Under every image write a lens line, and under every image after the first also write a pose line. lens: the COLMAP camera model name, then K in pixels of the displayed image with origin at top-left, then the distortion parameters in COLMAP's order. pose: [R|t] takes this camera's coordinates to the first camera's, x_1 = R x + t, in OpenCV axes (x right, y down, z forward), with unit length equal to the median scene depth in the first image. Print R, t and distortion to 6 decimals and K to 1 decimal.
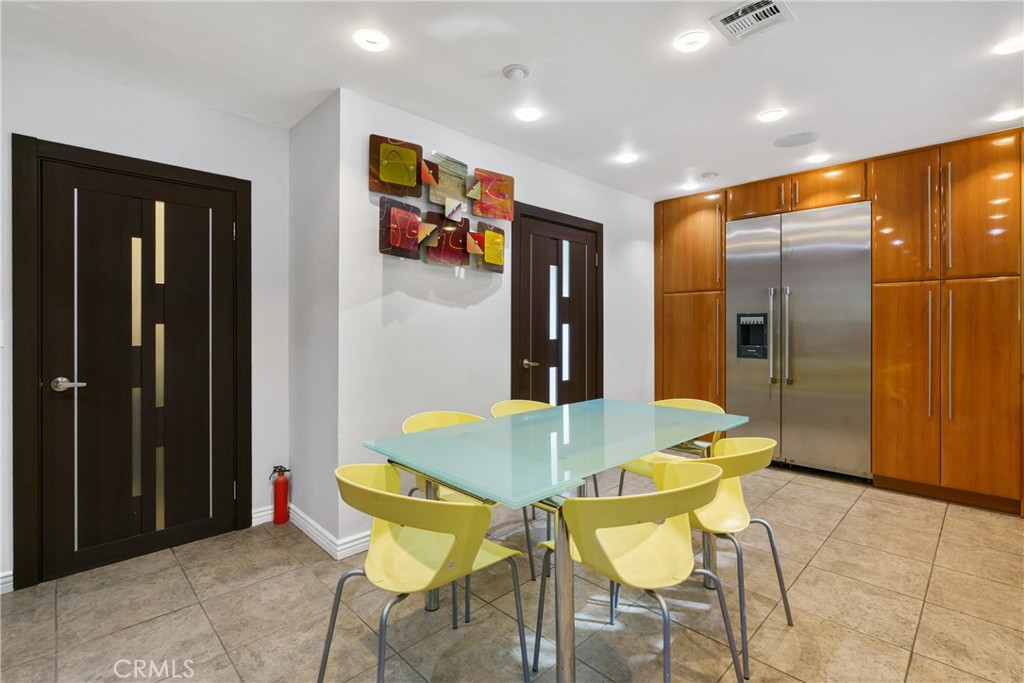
lens RADIAL K [[475.4, 0, 514.2], [0, 475.4, 330.3], [0, 0, 1]] dist [-0.000922, -0.000054]
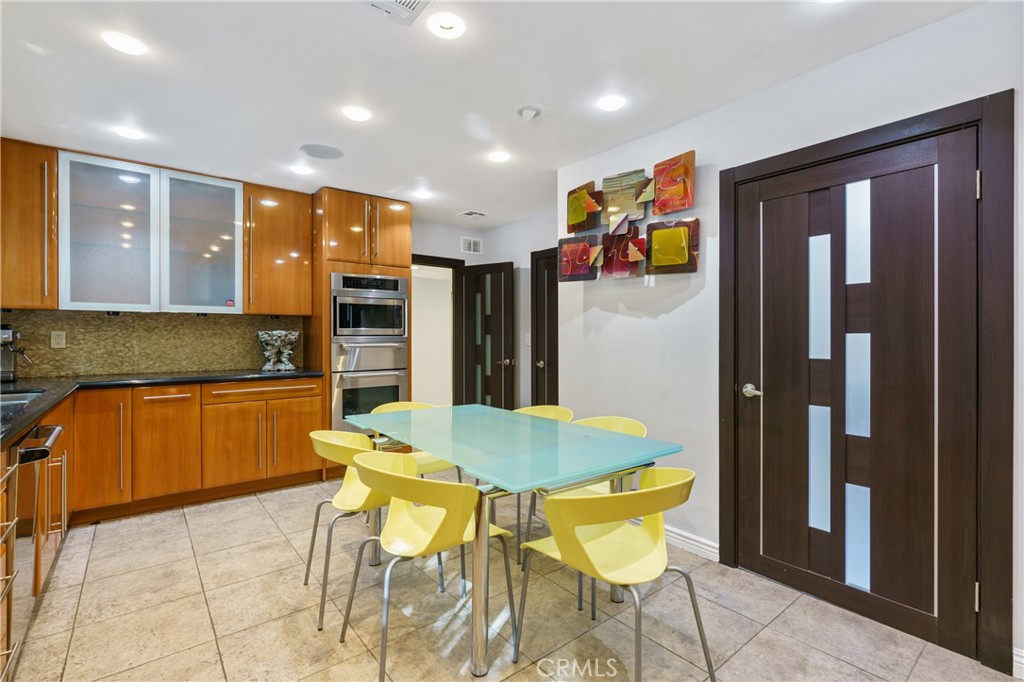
lens RADIAL K [[468.0, 0, 512.0], [0, 468.0, 341.0], [0, 0, 1]] dist [-0.001490, 0.000004]
pose [[-0.102112, 0.011070, -0.994711, 0.872697], [-0.007686, 0.999899, 0.011917, -0.009822], [0.994743, 0.008863, -0.102016, 0.838713]]
